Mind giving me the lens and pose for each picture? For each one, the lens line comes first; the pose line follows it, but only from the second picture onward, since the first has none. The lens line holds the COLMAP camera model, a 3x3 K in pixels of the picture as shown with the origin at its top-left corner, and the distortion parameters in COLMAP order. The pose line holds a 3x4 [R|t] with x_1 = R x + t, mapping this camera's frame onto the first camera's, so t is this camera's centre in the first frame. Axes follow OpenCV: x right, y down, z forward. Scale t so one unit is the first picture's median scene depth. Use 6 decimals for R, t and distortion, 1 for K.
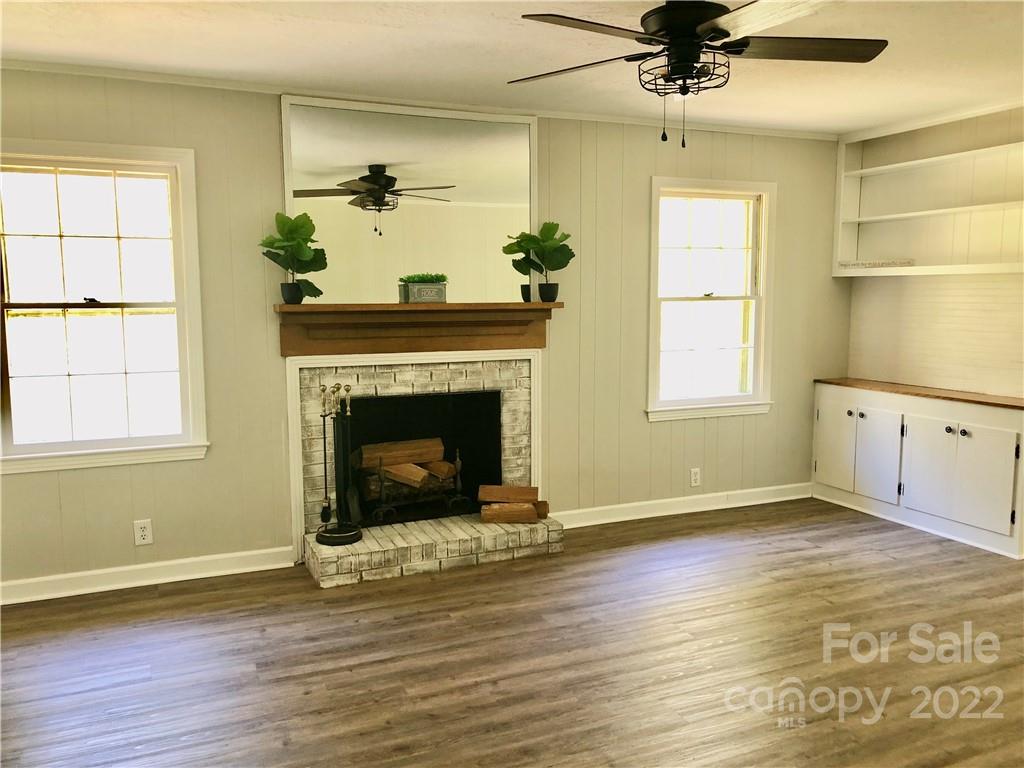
lens RADIAL K [[842.8, 0, 515.4], [0, 842.8, 388.0], [0, 0, 1]] dist [0.034478, -0.022901]
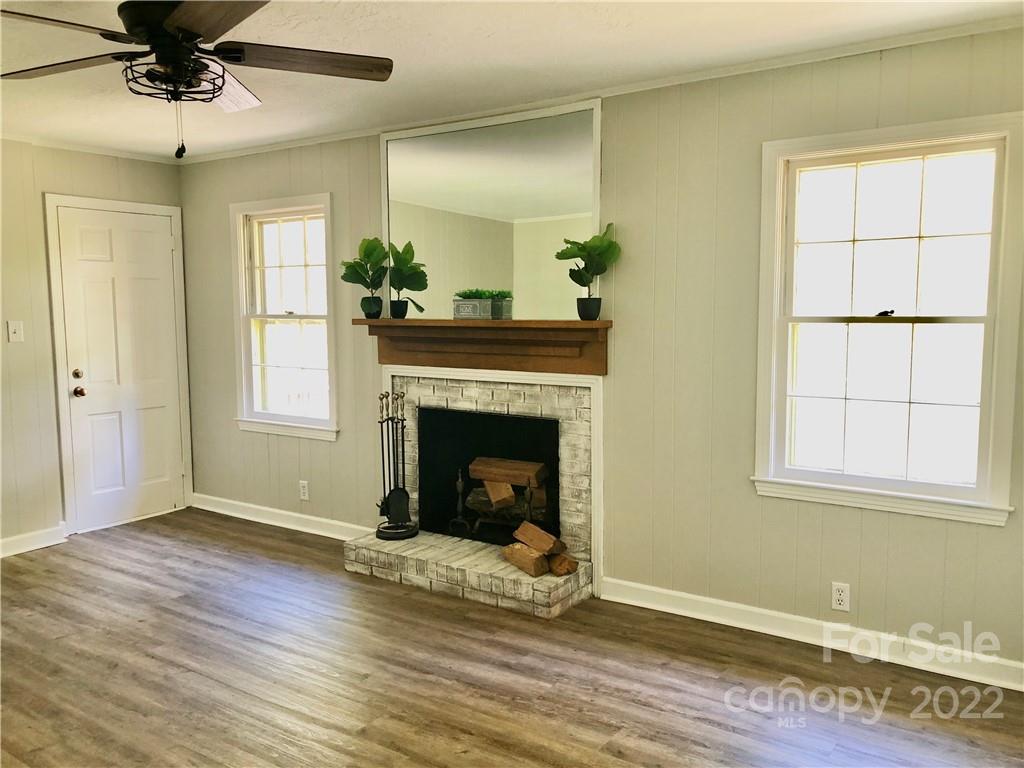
lens RADIAL K [[842.8, 0, 513.2], [0, 842.8, 385.4], [0, 0, 1]] dist [0.034478, -0.022901]
pose [[0.514759, 0.083054, -0.853303, 0.733787], [-0.099119, 0.994388, 0.036992, -0.062979], [0.851586, 0.065537, 0.520102, 0.524179]]
